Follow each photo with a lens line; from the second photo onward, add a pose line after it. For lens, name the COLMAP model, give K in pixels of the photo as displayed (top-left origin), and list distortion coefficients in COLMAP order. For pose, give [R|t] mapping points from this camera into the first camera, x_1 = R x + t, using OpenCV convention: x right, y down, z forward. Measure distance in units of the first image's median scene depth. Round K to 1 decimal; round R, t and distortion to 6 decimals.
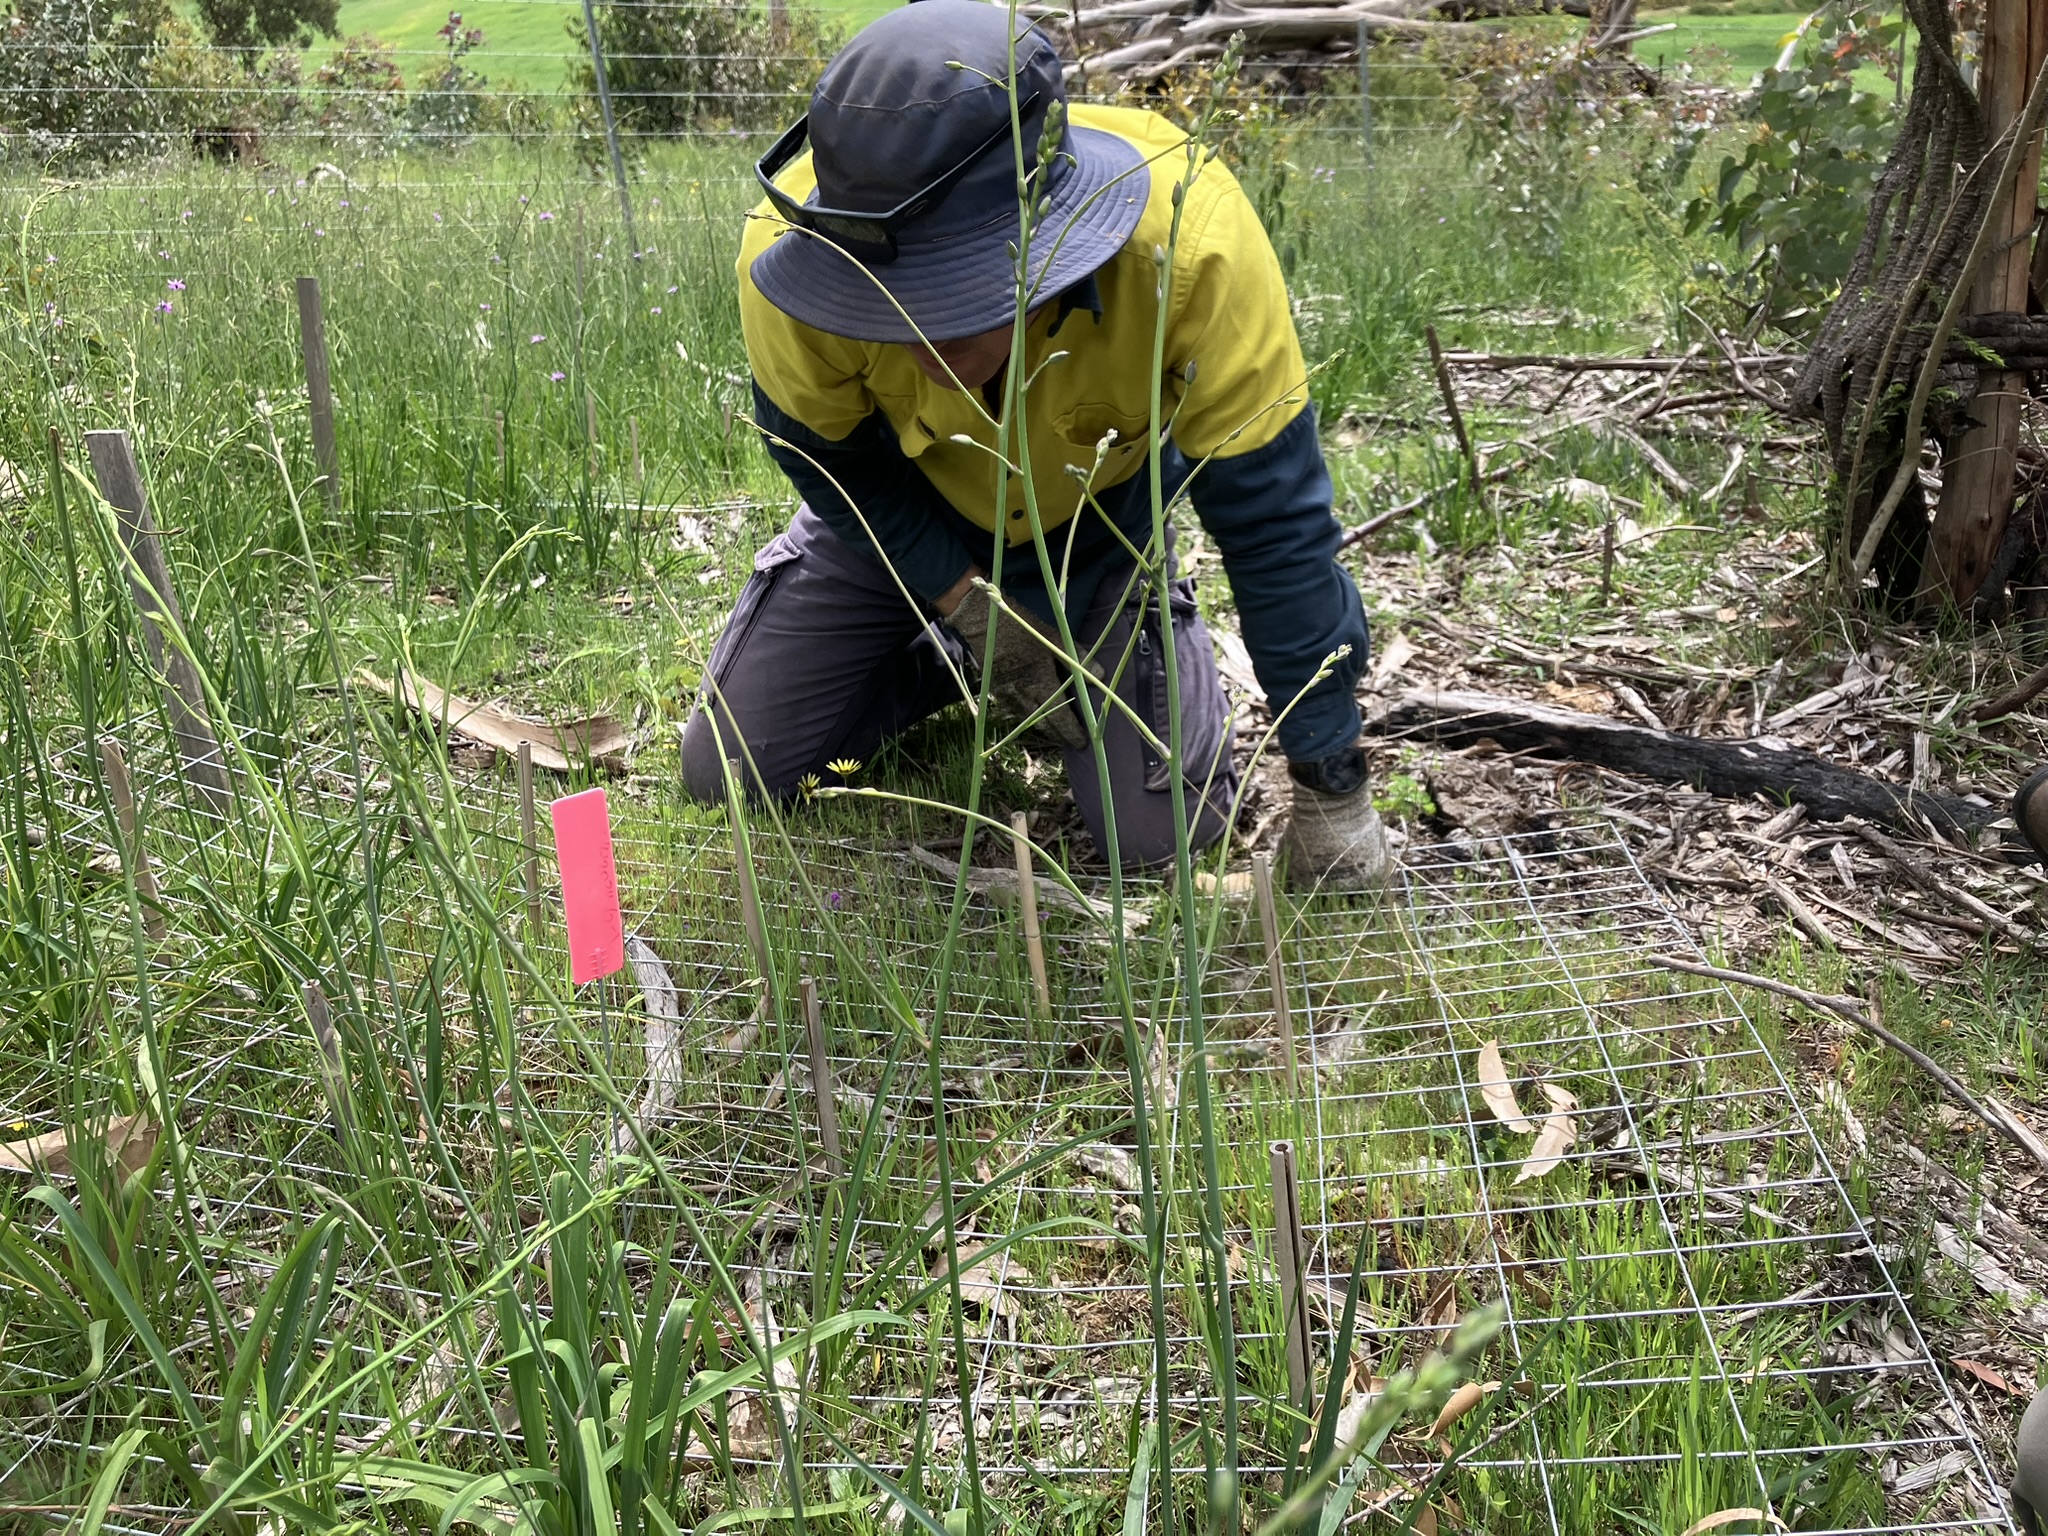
lens RADIAL K [[1687.1, 0, 1024.0], [0, 1687.1, 768.0], [0, 0, 1]] dist [-0.008565, -0.002028]
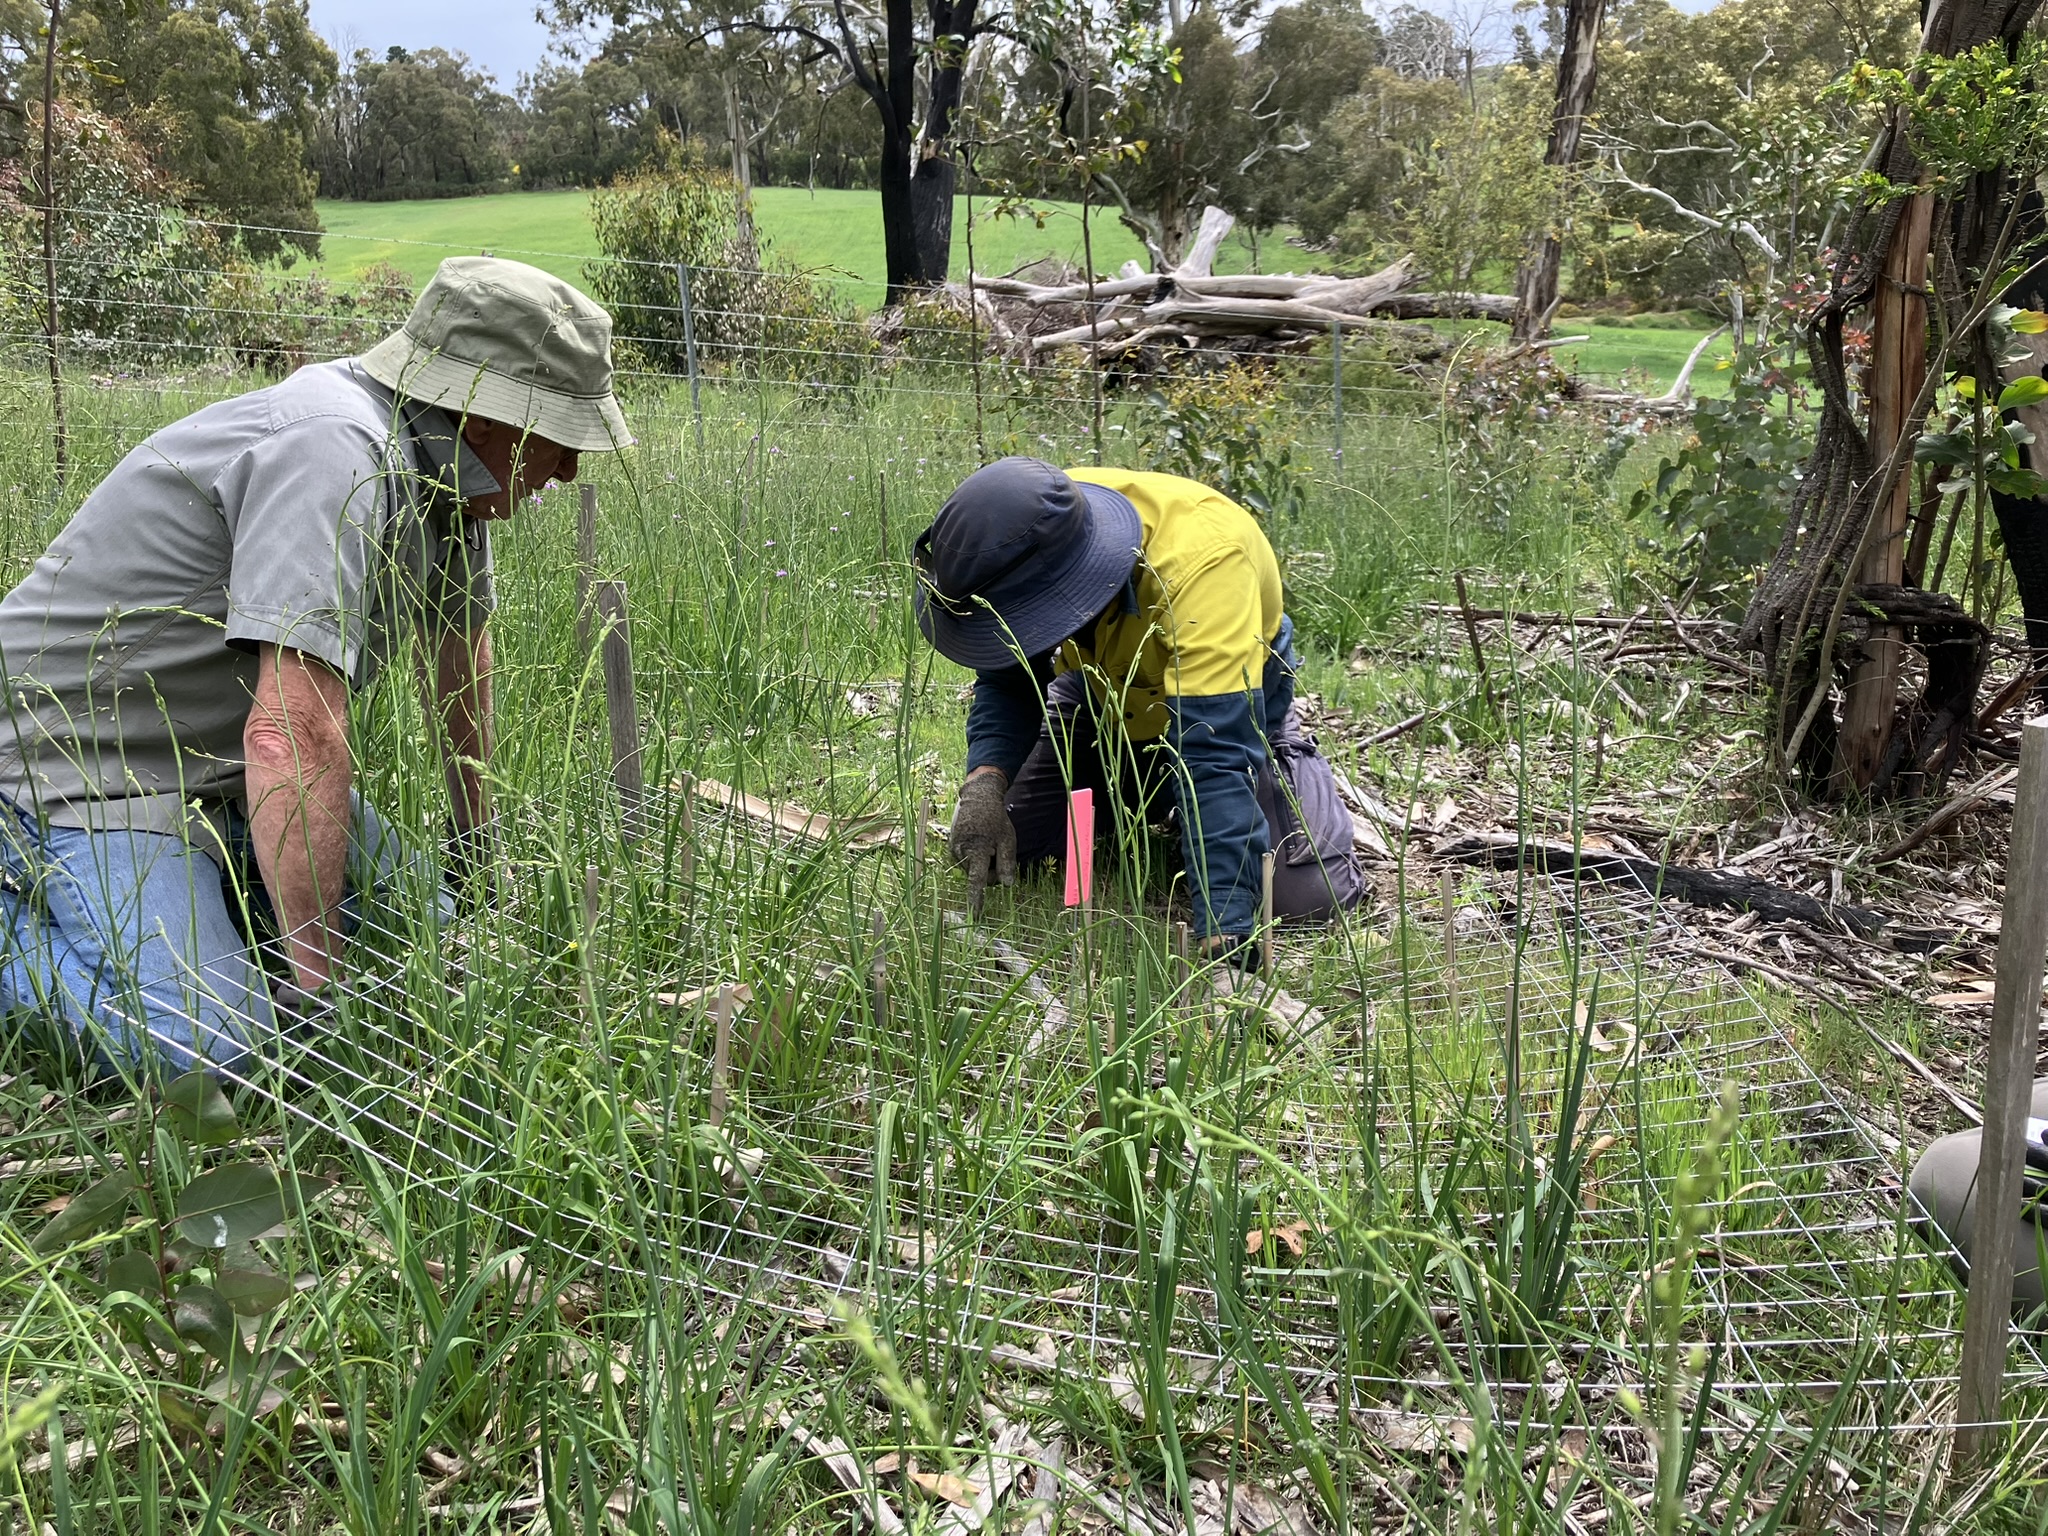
lens RADIAL K [[1708.4, 0, 1024.0], [0, 1708.4, 768.0], [0, 0, 1]] dist [0.039305, -0.155227]
pose [[0.997239, 0.053188, 0.051818, -0.188440], [-0.045243, 0.988546, -0.143980, 0.111950], [-0.058883, 0.141238, 0.988223, -0.324978]]
